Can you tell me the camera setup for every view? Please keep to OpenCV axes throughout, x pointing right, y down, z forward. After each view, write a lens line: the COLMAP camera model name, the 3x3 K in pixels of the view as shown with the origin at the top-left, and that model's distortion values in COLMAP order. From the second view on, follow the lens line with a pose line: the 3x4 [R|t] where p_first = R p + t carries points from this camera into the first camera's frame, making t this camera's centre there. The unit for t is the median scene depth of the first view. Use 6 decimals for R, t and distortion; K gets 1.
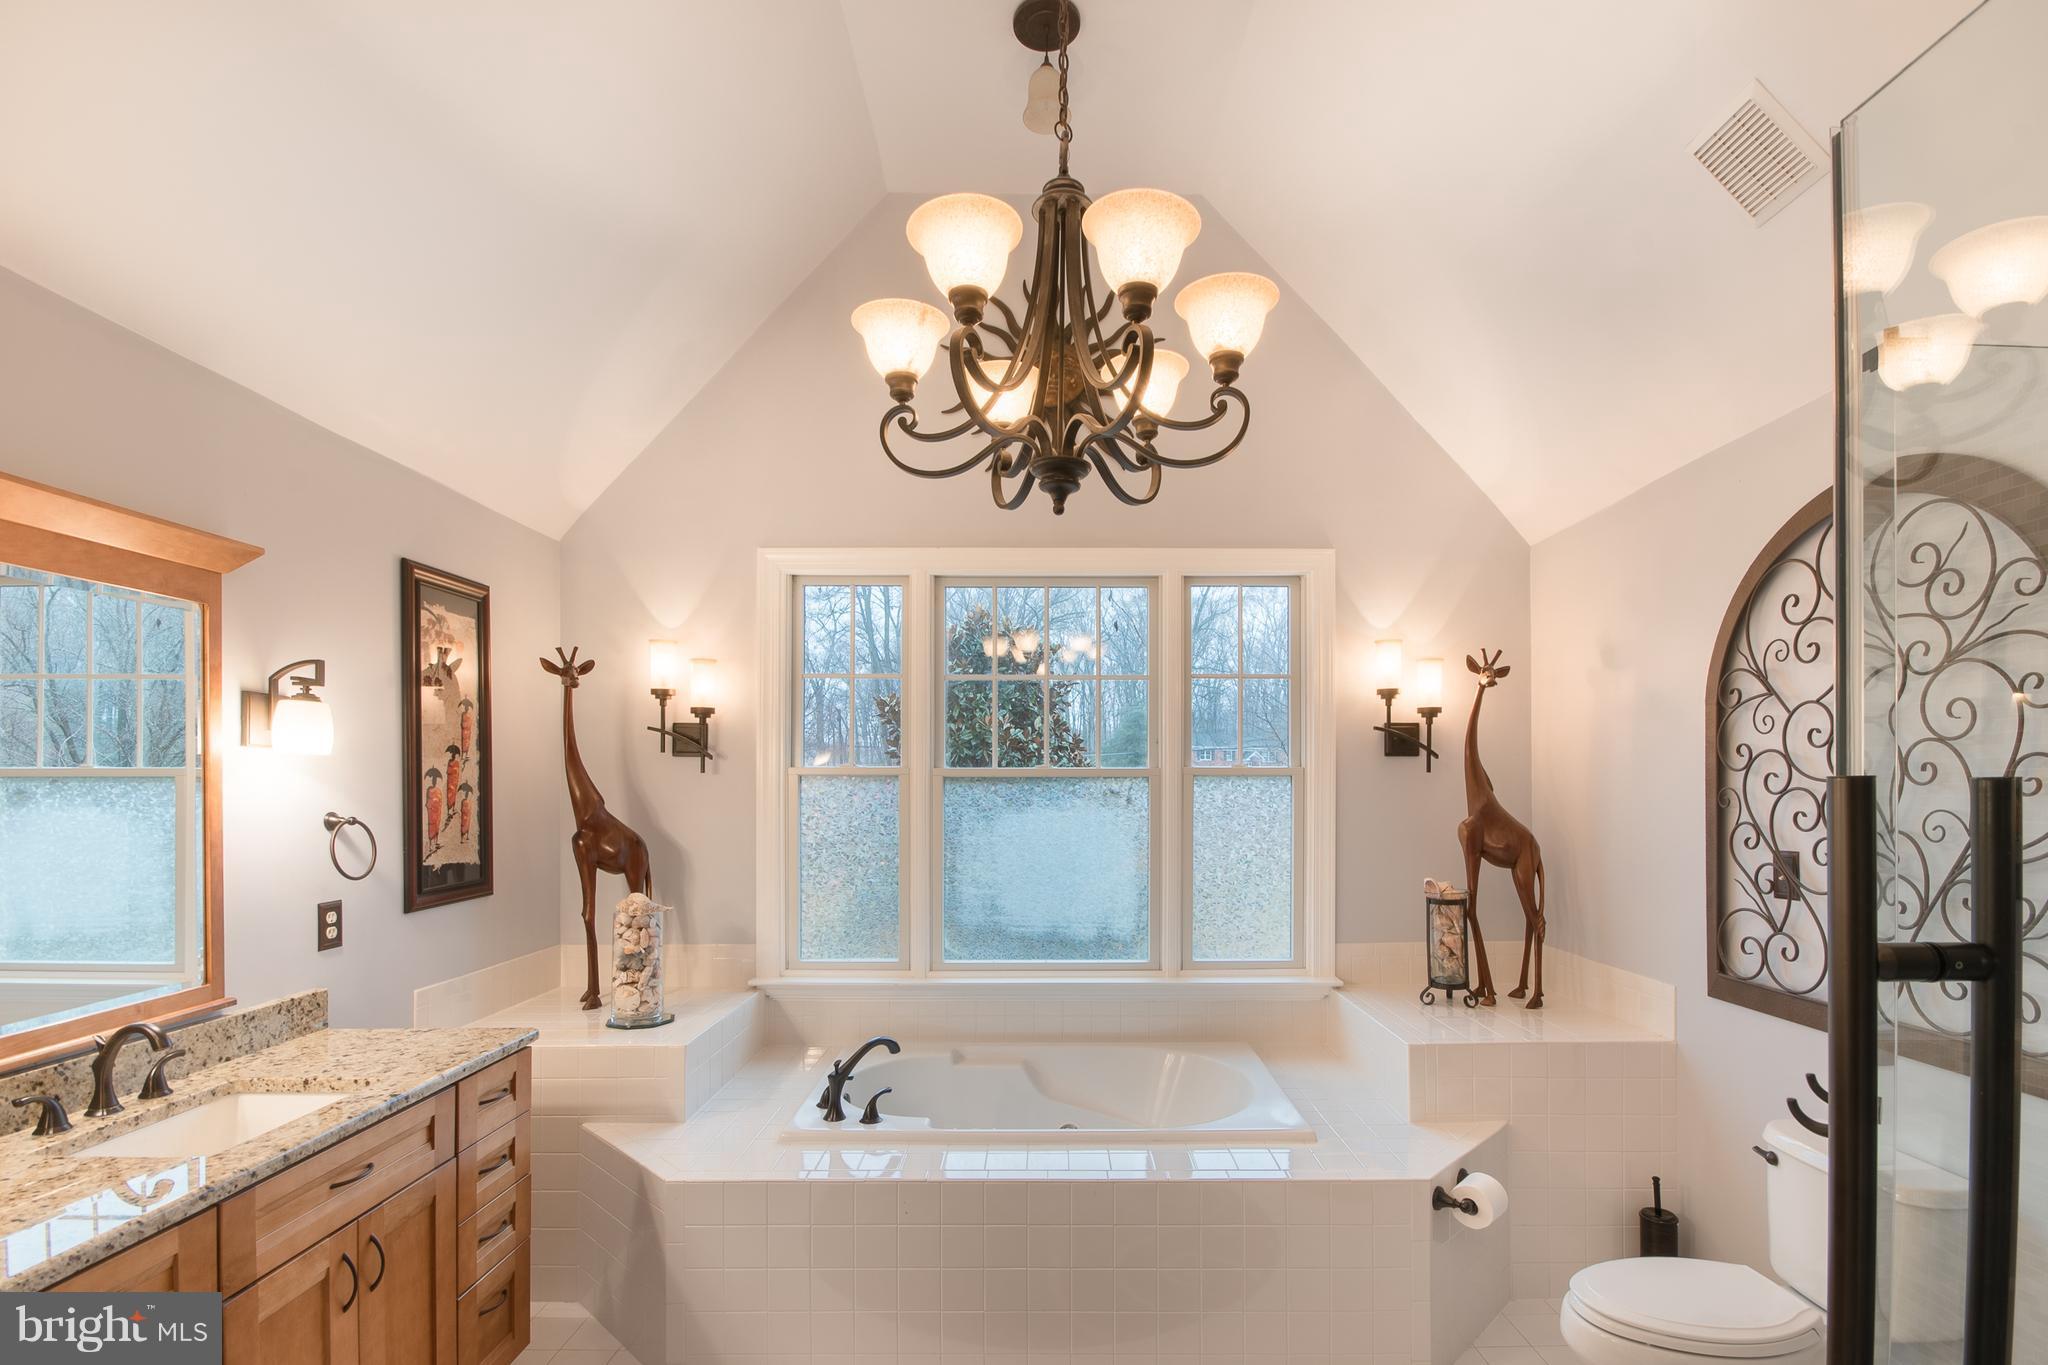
lens RADIAL K [[1014.7, 0, 989.8], [0, 1014.7, 687.4], [0, 0, 1]] dist [0.031474, -0.030641]
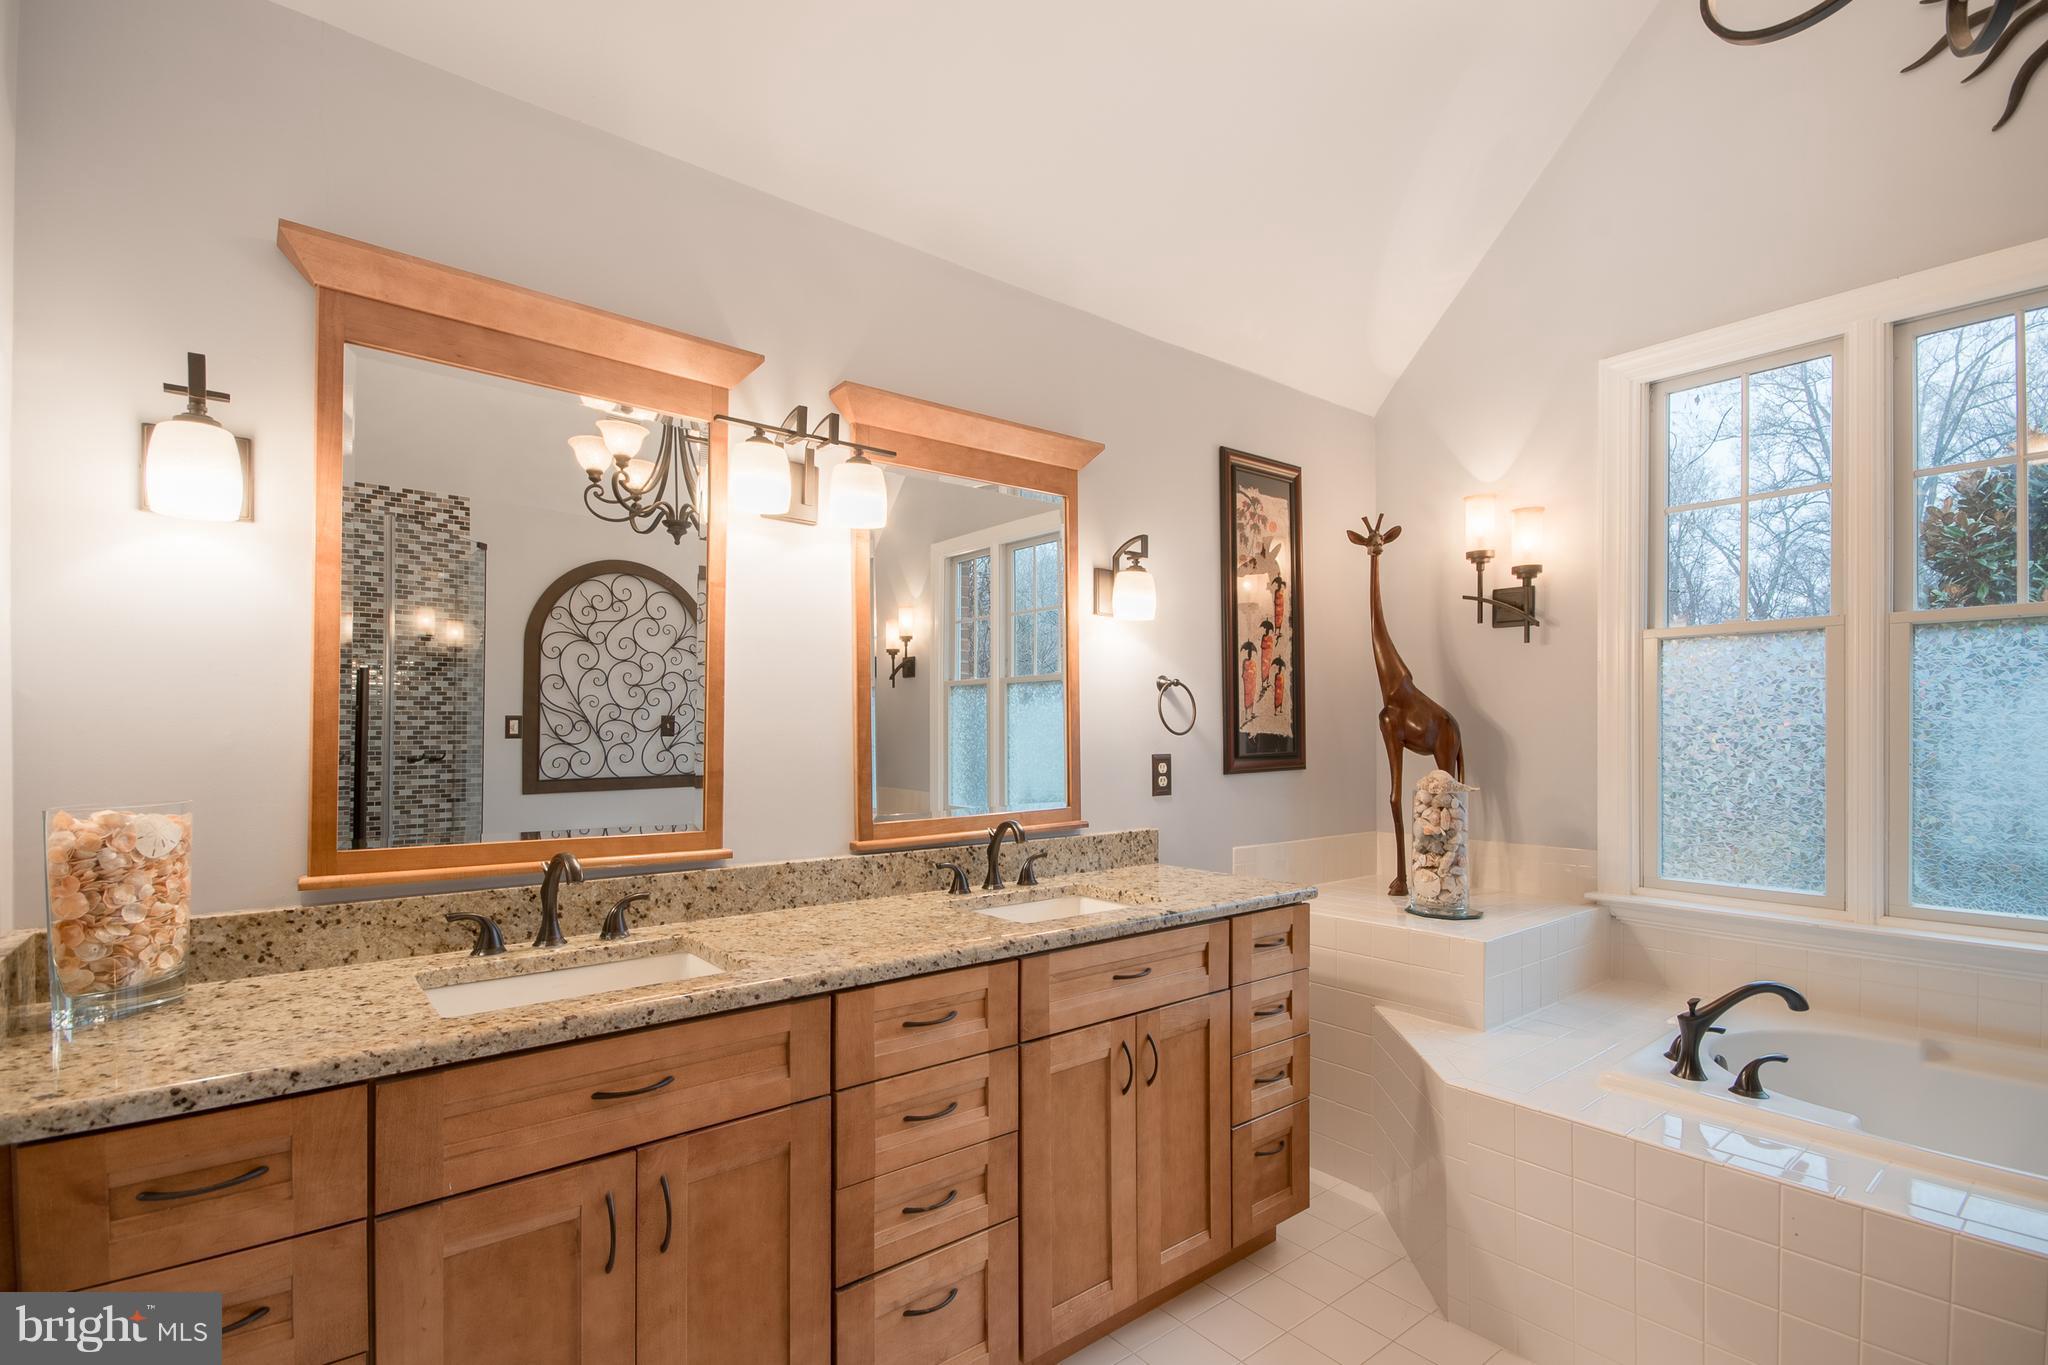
lens RADIAL K [[951.5, 0, 1026.8], [0, 951.5, 701.5], [0, 0, 1]] dist [-0.002275, -0.000923]
pose [[0.649827, -0.006072, -0.760058, 0.053908], [0.020926, 0.999732, 0.009905, 0.136071], [0.759794, -0.022341, 0.649780, 0.205299]]
